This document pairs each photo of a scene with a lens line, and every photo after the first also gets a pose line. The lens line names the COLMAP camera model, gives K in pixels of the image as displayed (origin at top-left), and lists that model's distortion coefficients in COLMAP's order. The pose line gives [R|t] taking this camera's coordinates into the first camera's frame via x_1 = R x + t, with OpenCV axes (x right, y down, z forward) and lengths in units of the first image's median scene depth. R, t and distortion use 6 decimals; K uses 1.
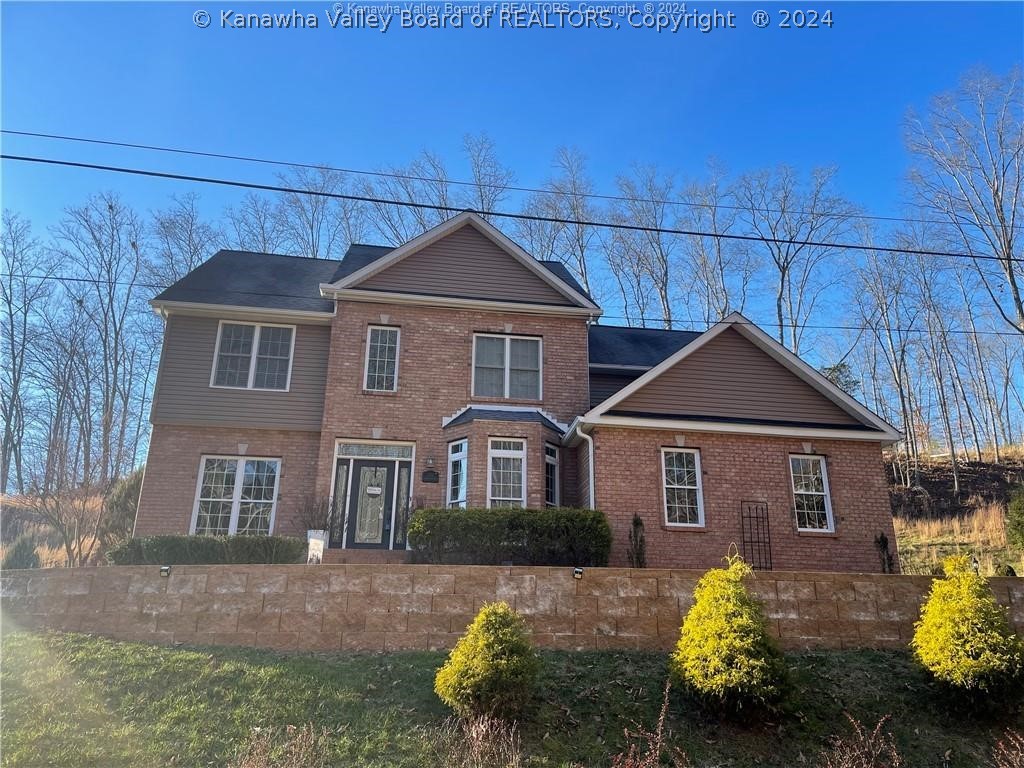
lens RADIAL K [[774.4, 0, 512.9], [0, 774.4, 384.9], [0, 0, 1]] dist [0.015338, 0.002872]
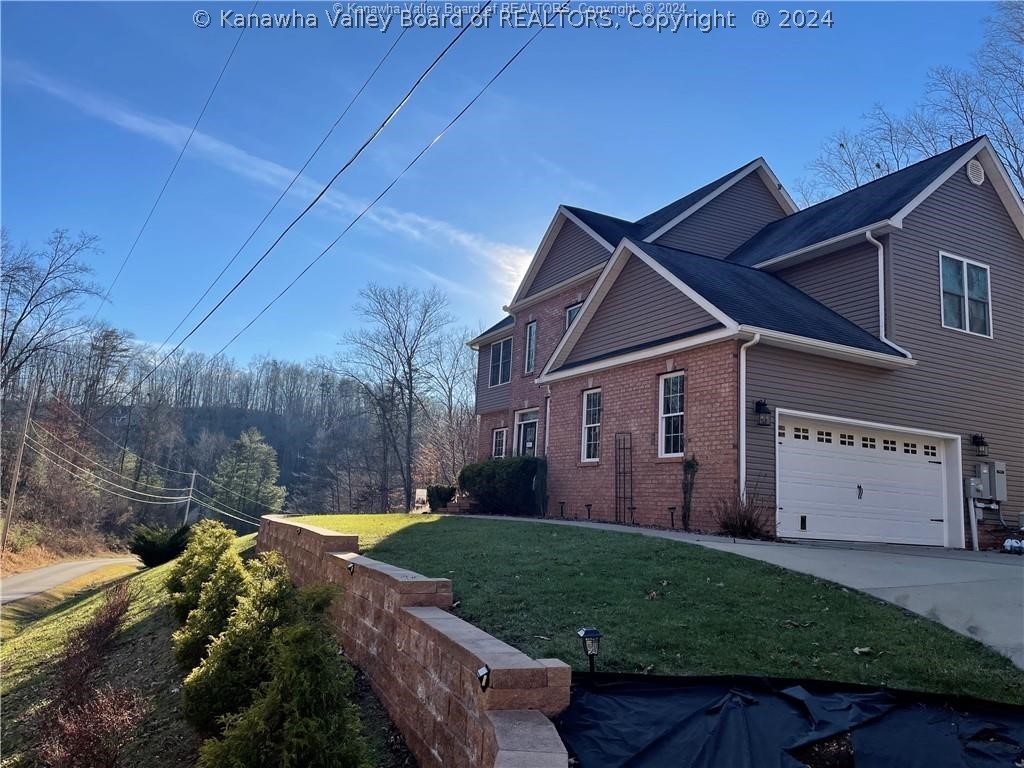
lens RADIAL K [[774.4, 0, 509.6], [0, 774.4, 379.0], [0, 0, 1]] dist [0.015338, 0.002872]
pose [[0.311344, -0.153223, -0.937863, 1.184694], [0.276812, 0.958741, -0.064741, 0.104958], [0.909088, -0.239455, 0.340912, 0.525130]]
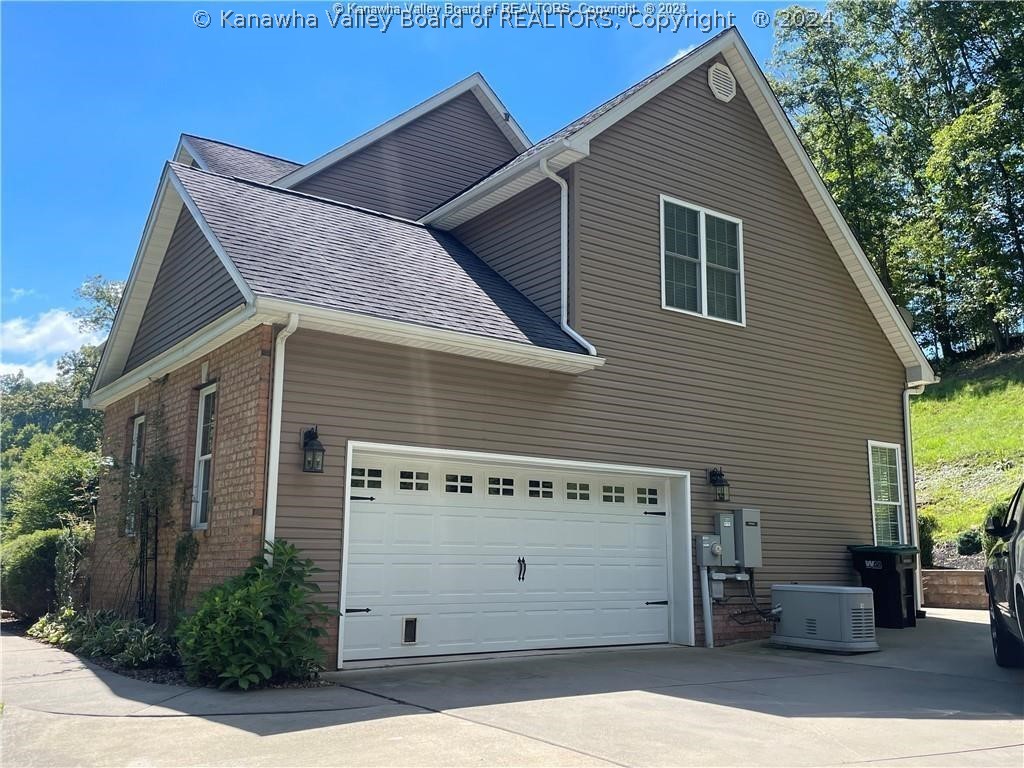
lens RADIAL K [[934.5, 0, 513.6], [0, 934.5, 387.2], [0, 0, 1]] dist [0.099003, 0.000000]
pose [[0.453712, -0.172542, -0.874285, 1.061372], [0.305214, 0.951828, -0.029453, 0.177854], [0.837251, -0.253481, 0.484518, 0.872678]]
